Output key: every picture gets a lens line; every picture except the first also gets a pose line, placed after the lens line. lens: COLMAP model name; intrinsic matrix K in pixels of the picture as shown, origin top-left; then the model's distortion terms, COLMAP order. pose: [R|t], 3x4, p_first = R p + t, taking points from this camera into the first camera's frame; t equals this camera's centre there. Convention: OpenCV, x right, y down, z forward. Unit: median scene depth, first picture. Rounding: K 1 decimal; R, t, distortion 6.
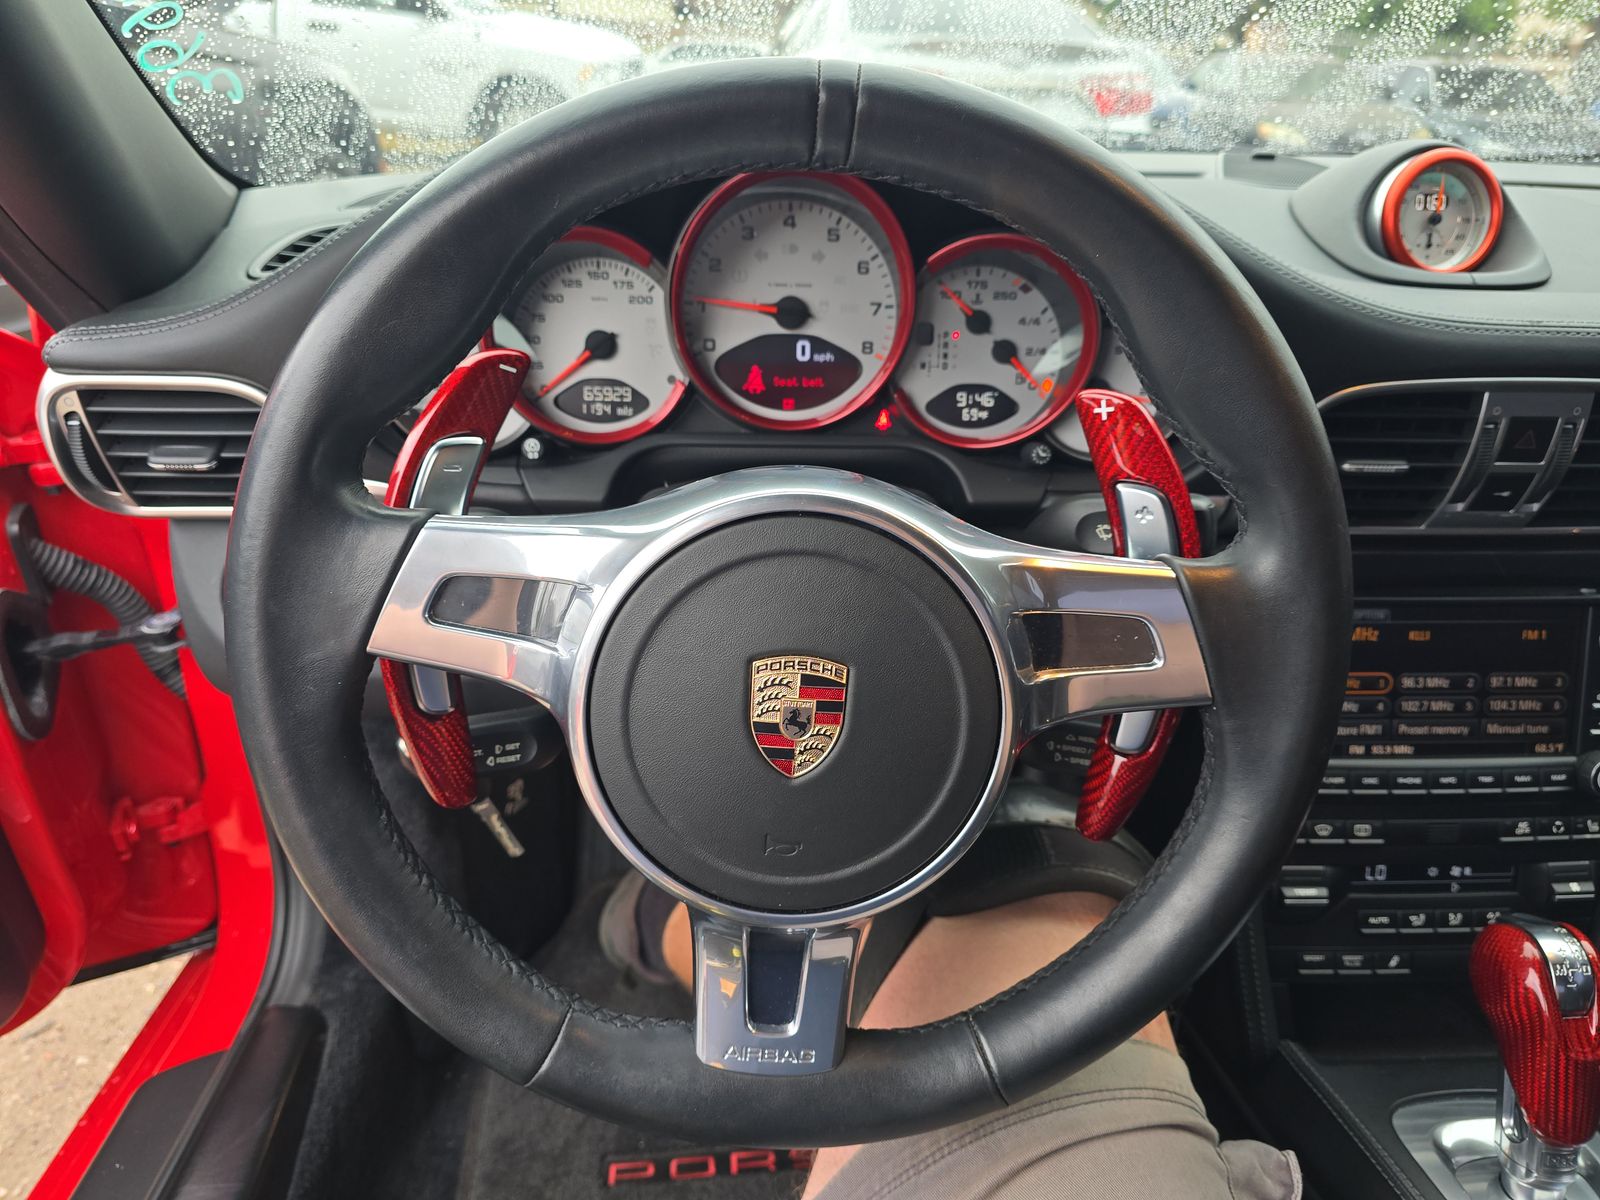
lens RADIAL K [[1077.4, 0, 802.6], [0, 1077.4, 602.8], [0, 0, 1]] dist [0.052343, -0.044670]
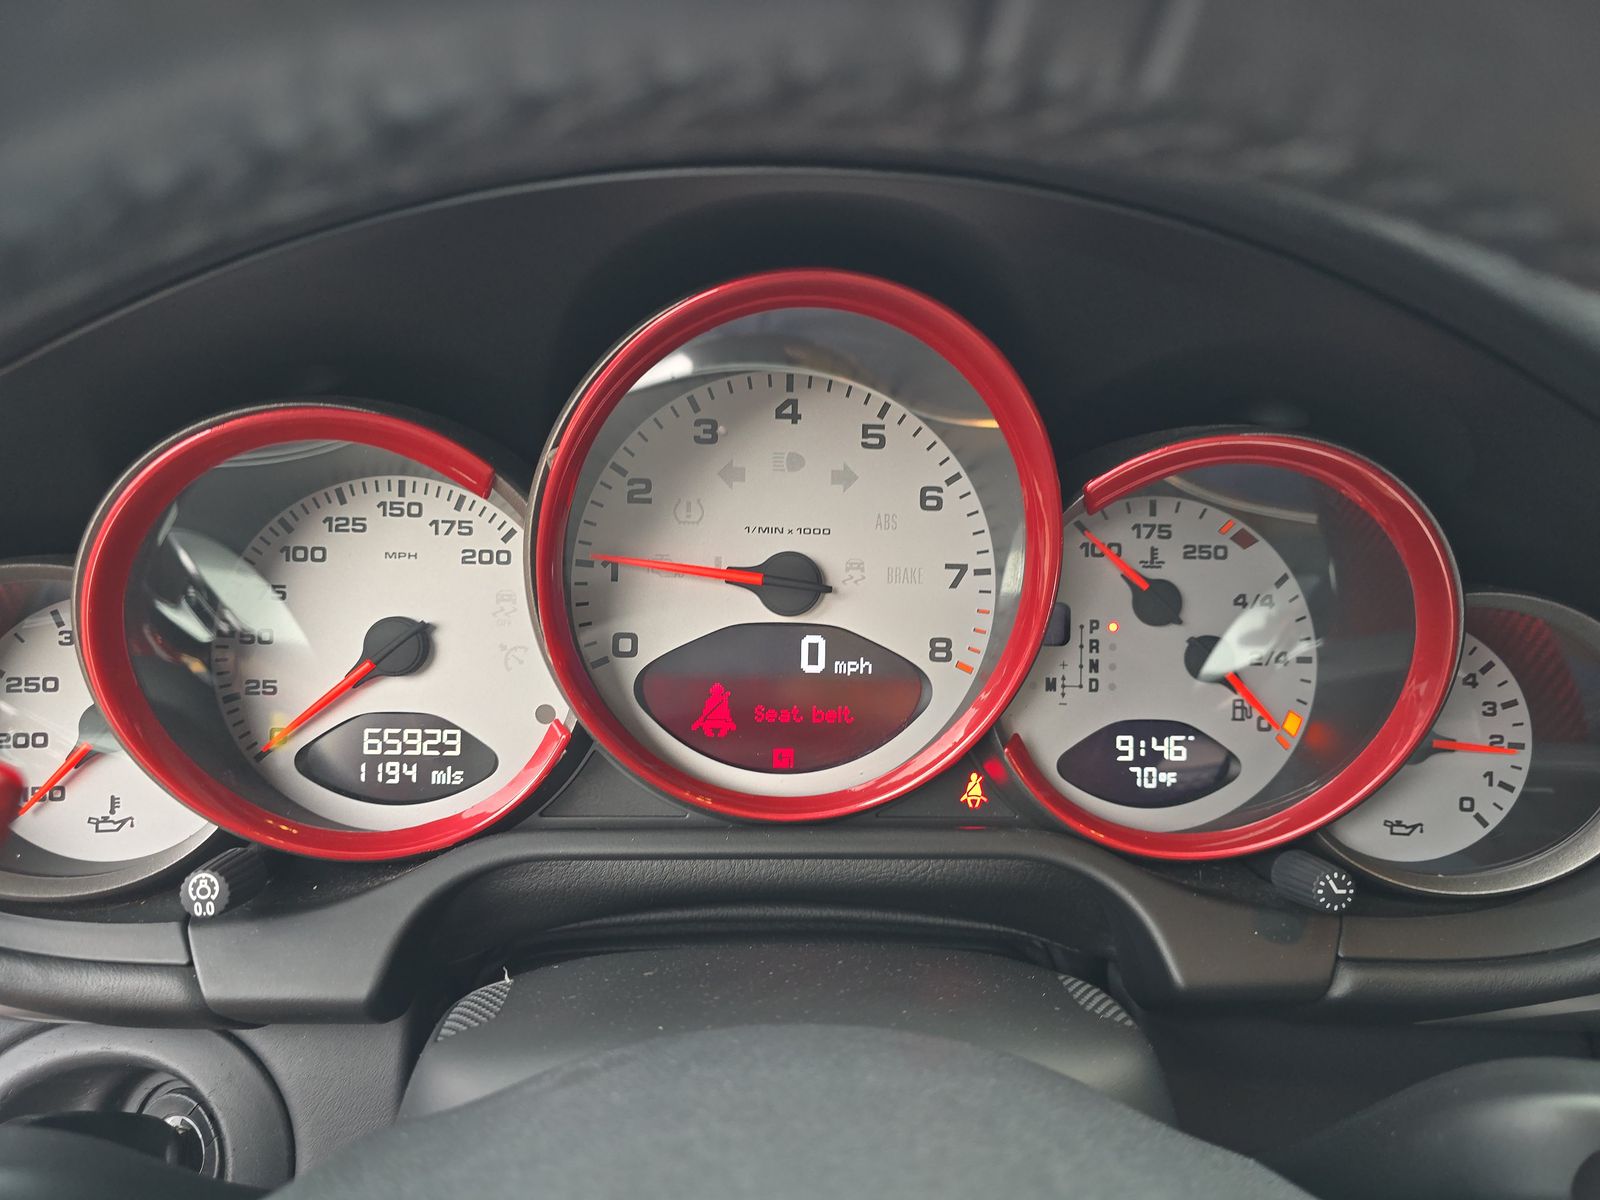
lens RADIAL K [[1077.4, 0, 802.6], [0, 1077.4, 602.8], [0, 0, 1]] dist [0.052343, -0.044670]
pose [[0.998588, 0.002180, 0.053082, -0.031397], [0.007372, 0.983806, -0.179083, -0.169326], [-0.052613, 0.179221, 0.982401, 0.509022]]
